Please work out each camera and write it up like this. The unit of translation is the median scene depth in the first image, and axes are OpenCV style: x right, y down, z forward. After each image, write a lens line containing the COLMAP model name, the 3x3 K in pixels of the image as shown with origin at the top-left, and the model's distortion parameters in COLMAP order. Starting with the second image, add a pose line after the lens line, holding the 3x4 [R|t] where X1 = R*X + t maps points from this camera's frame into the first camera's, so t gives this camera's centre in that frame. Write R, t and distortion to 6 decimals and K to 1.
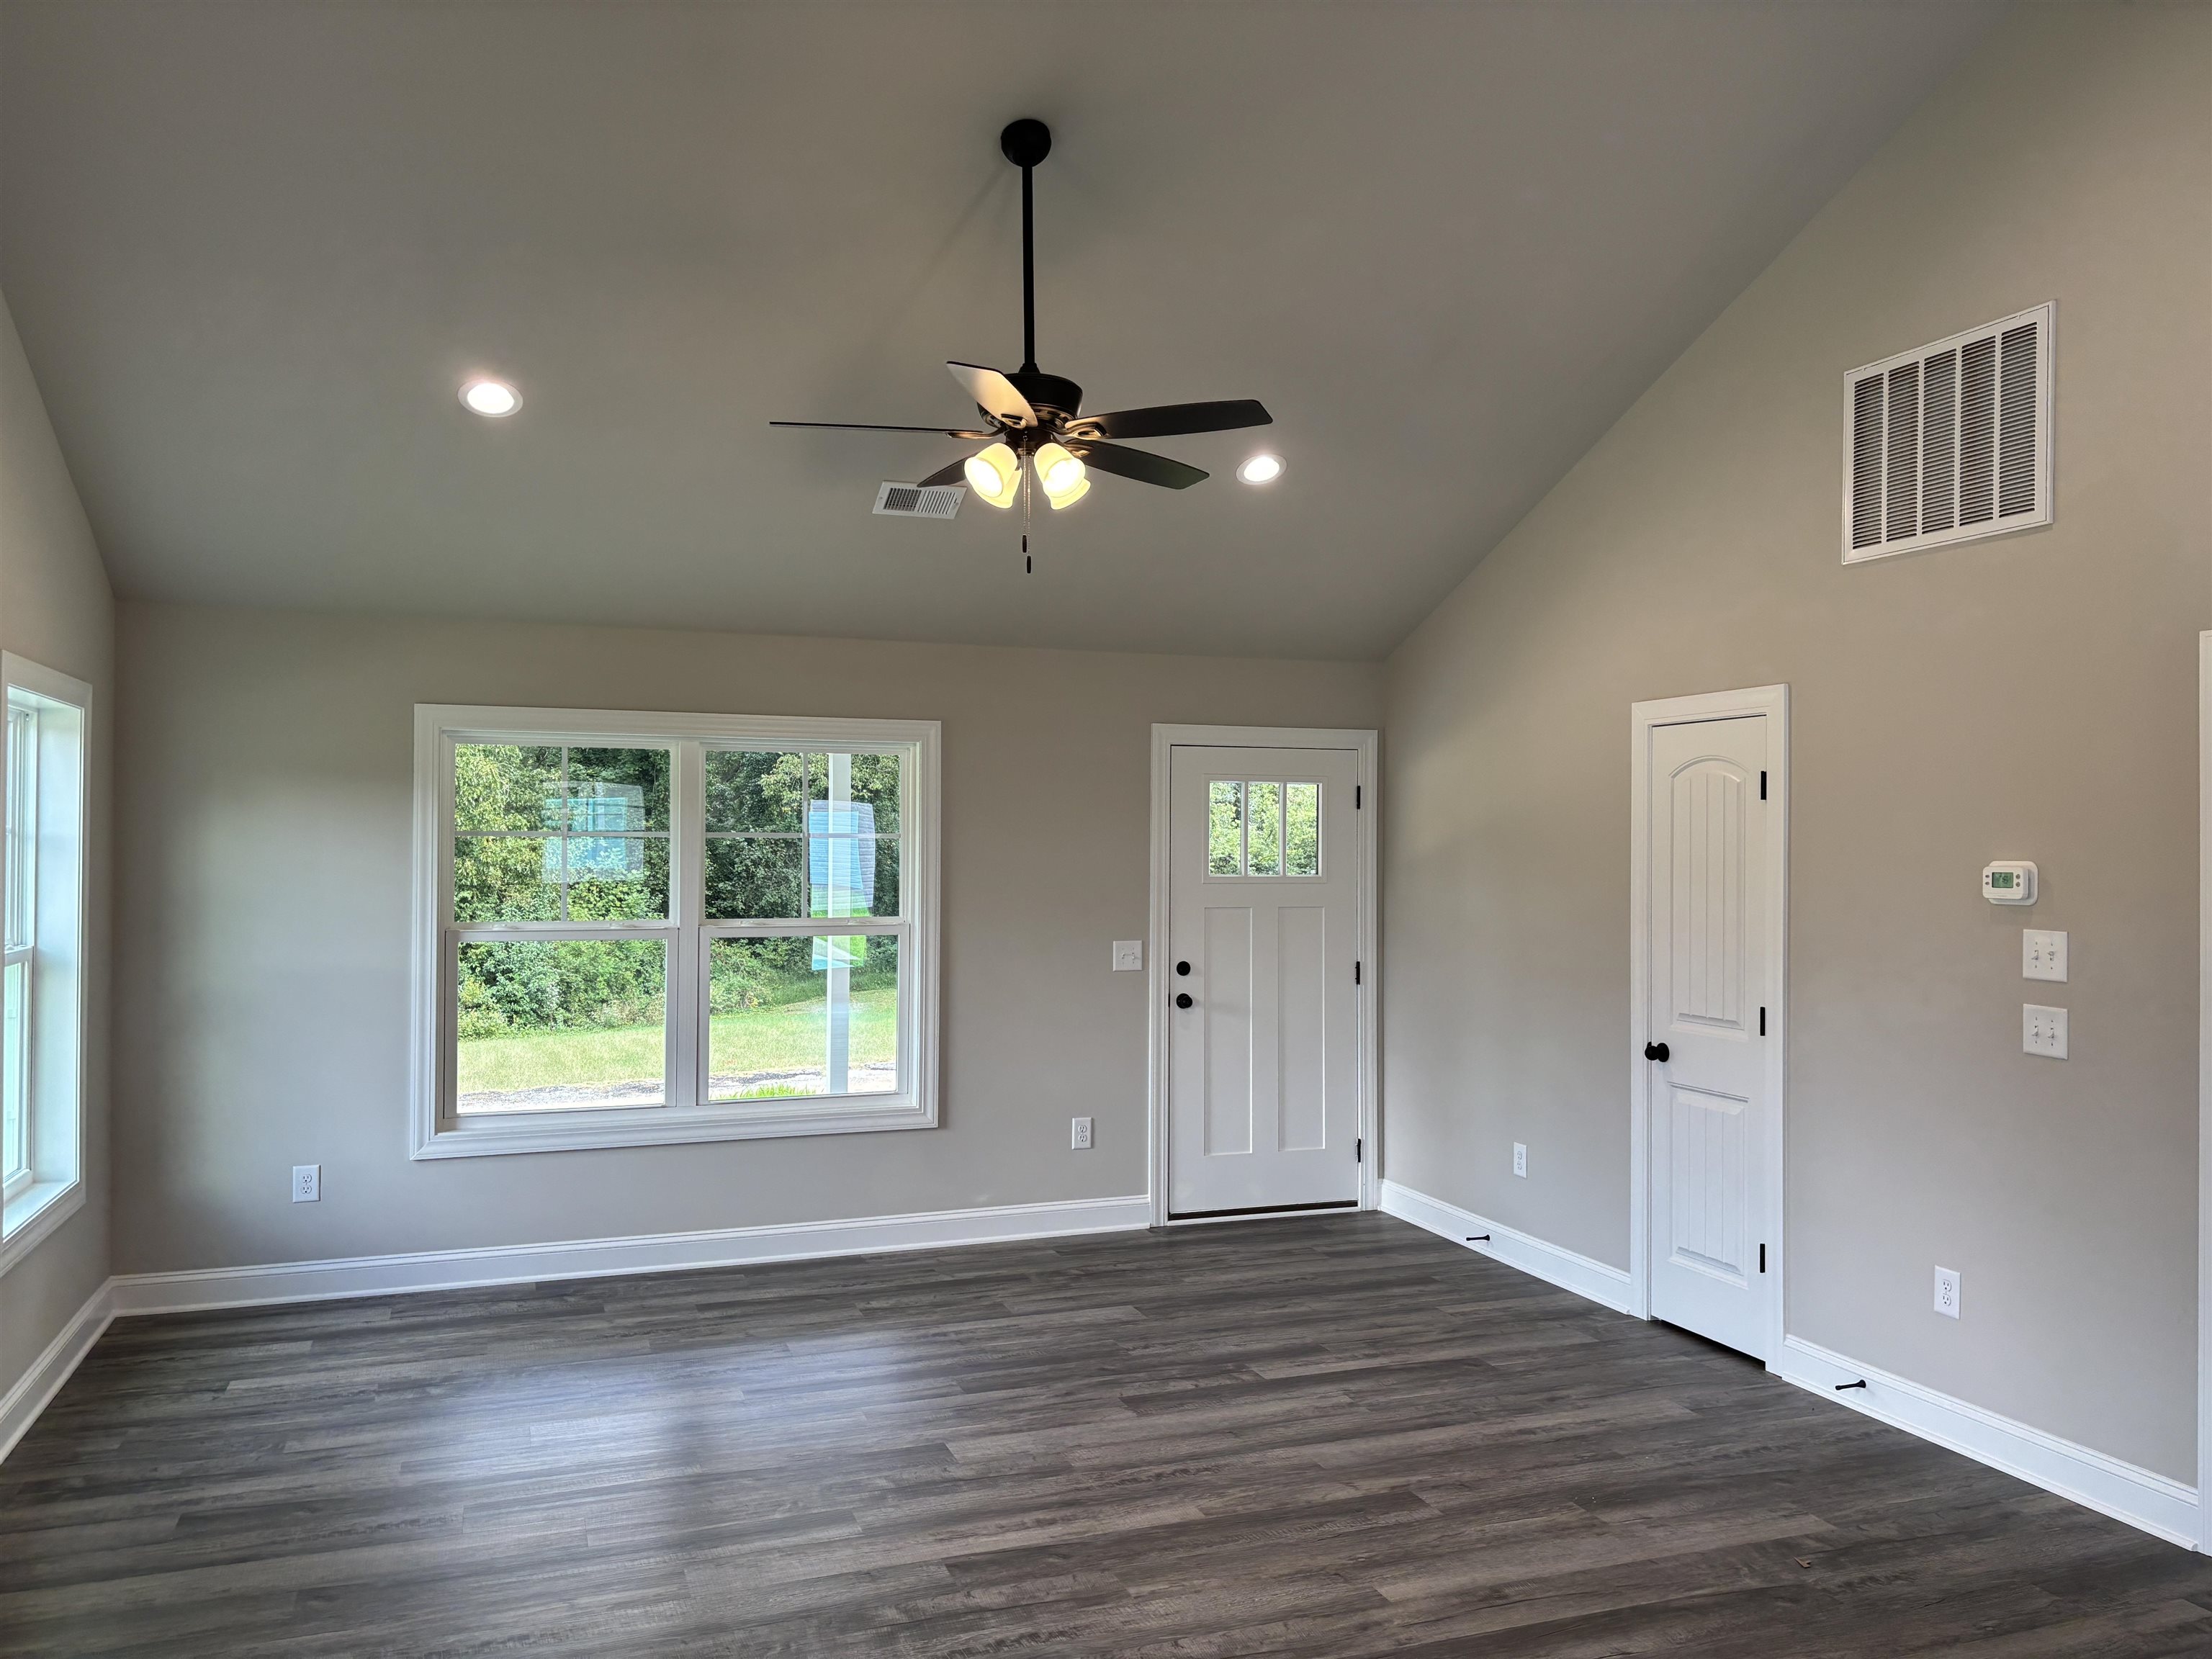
lens RADIAL K [[1676.9, 0, 1109.3], [0, 1676.9, 829.6], [0, 0, 1]] dist [0.048946, -0.064111]
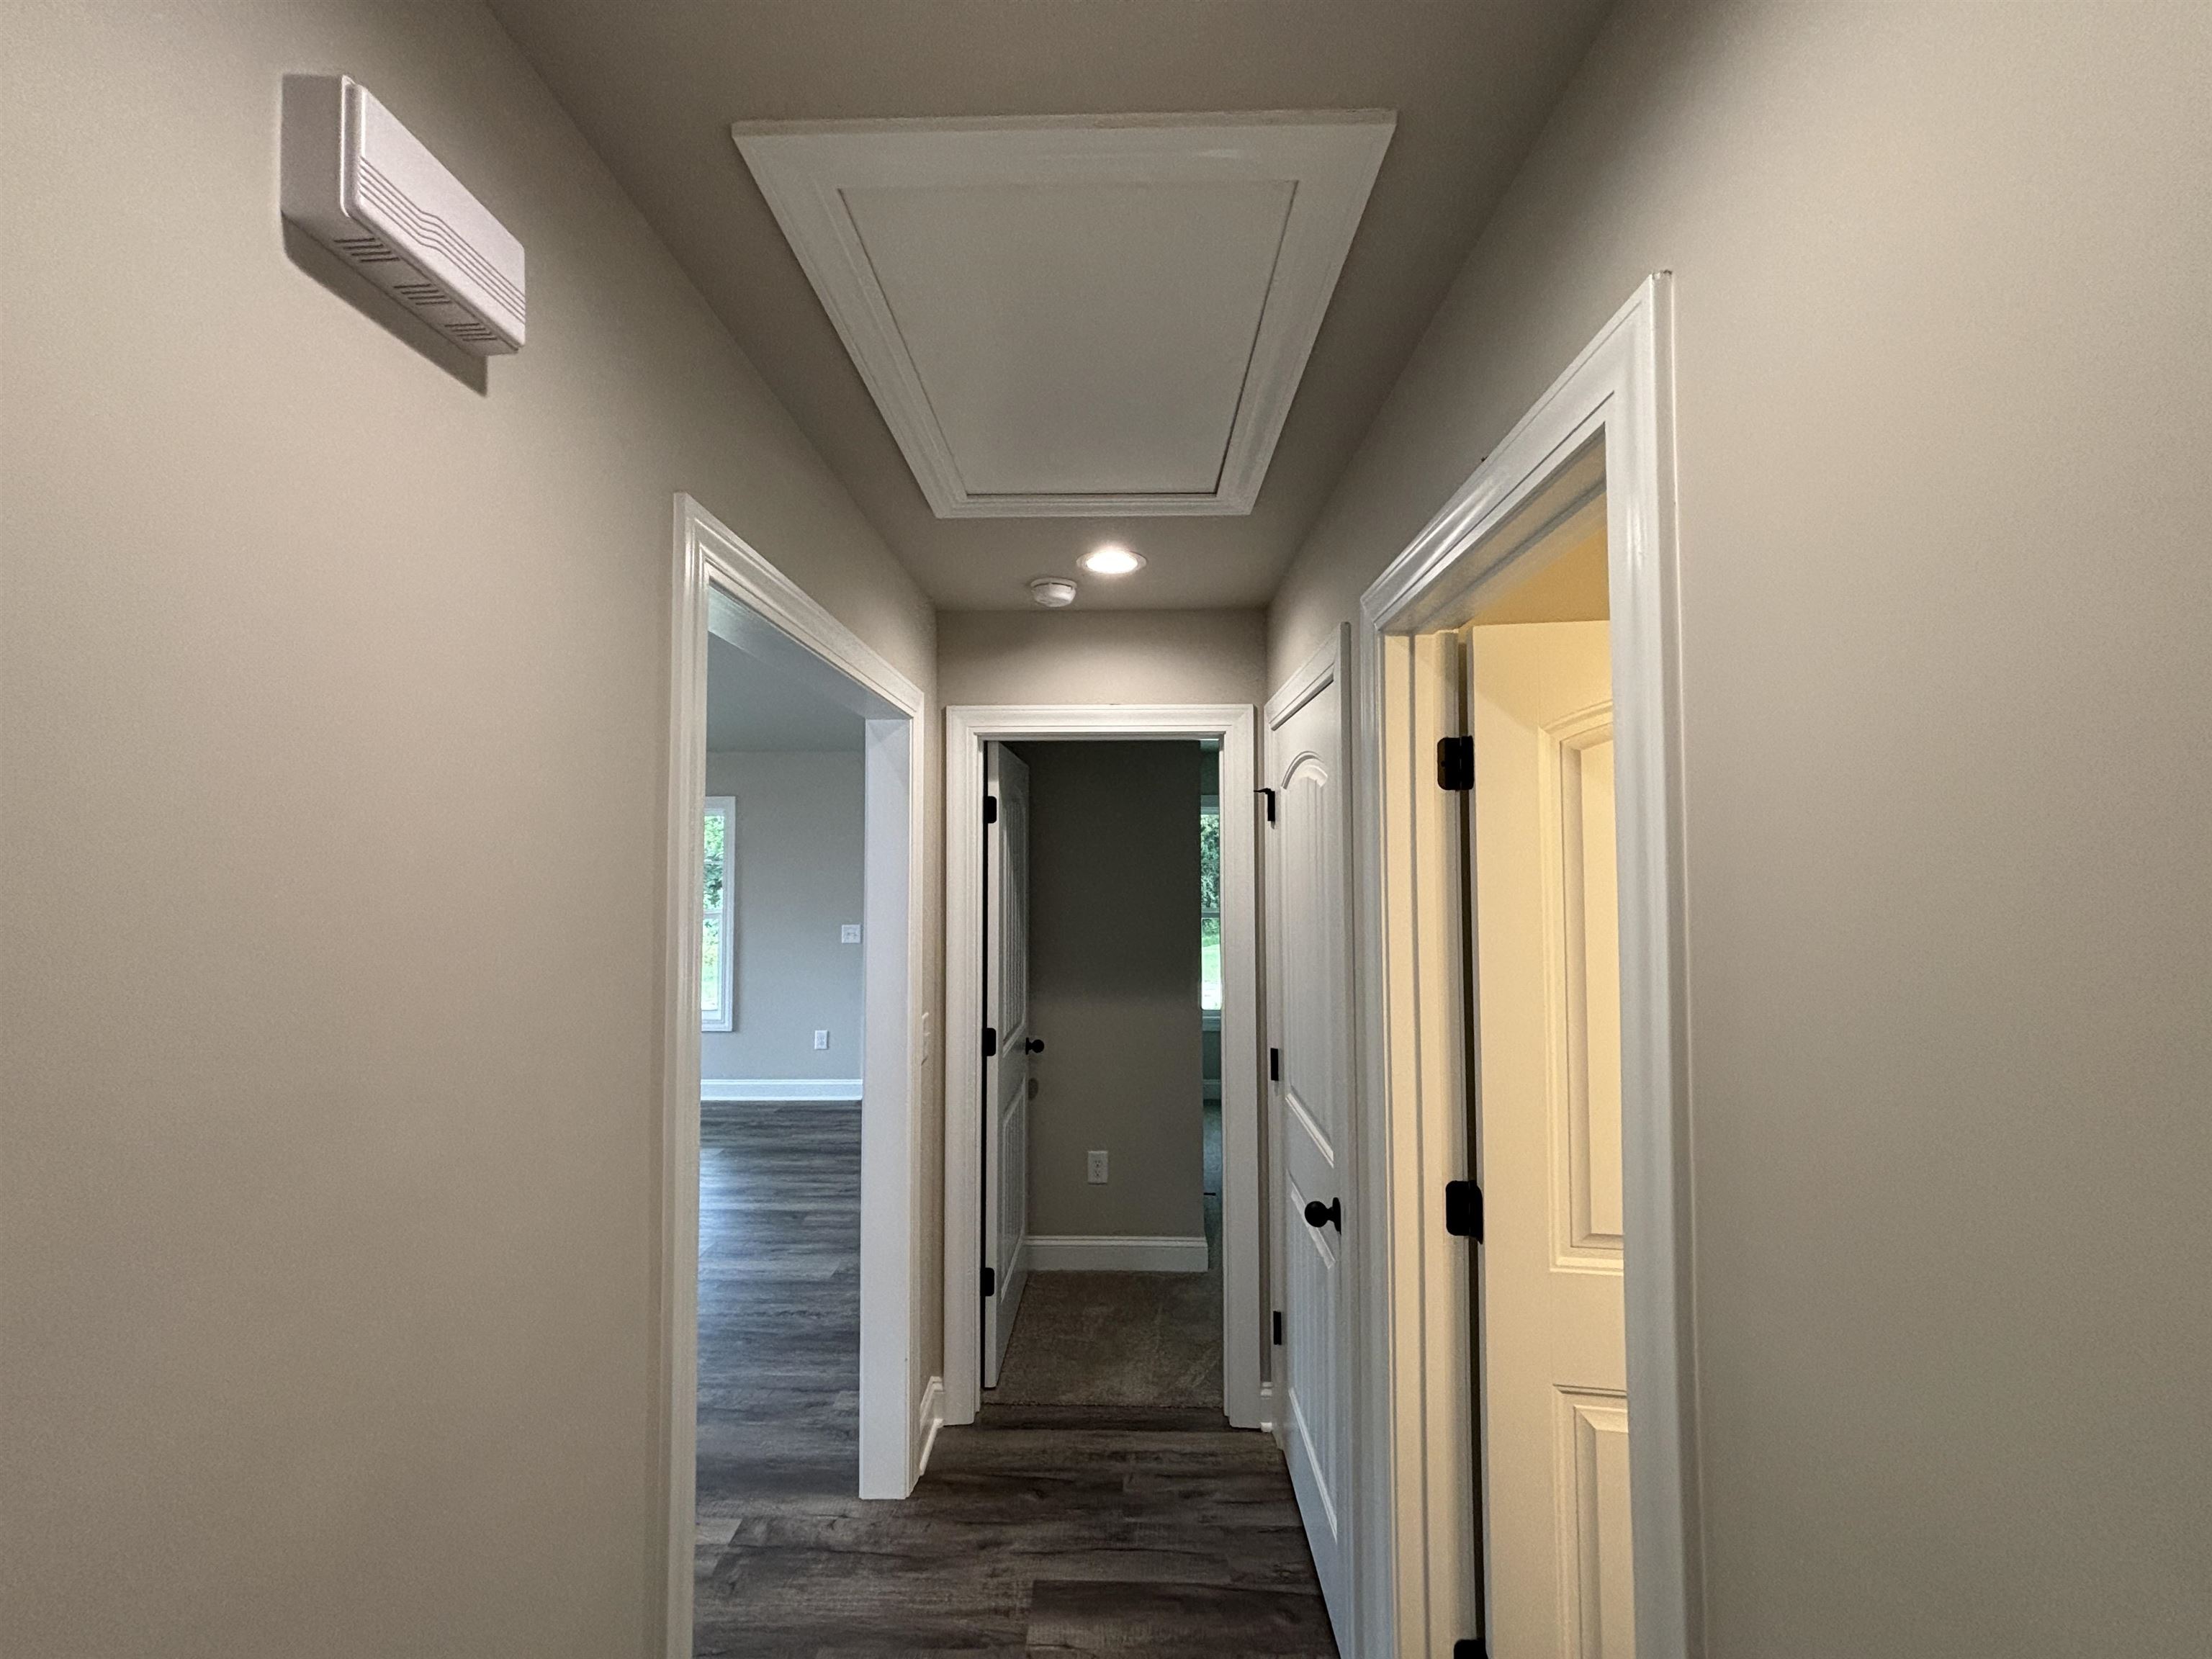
lens RADIAL K [[892.0, 0, 1105.7], [0, 892.0, 834.0], [0, 0, 1]] dist [-0.000671, 0.000243]
pose [[0.929975, -0.020267, -0.367064, 0.627518], [0.011893, 0.999615, -0.025062, 0.001460], [0.367431, 0.018942, 0.929858, 0.295674]]
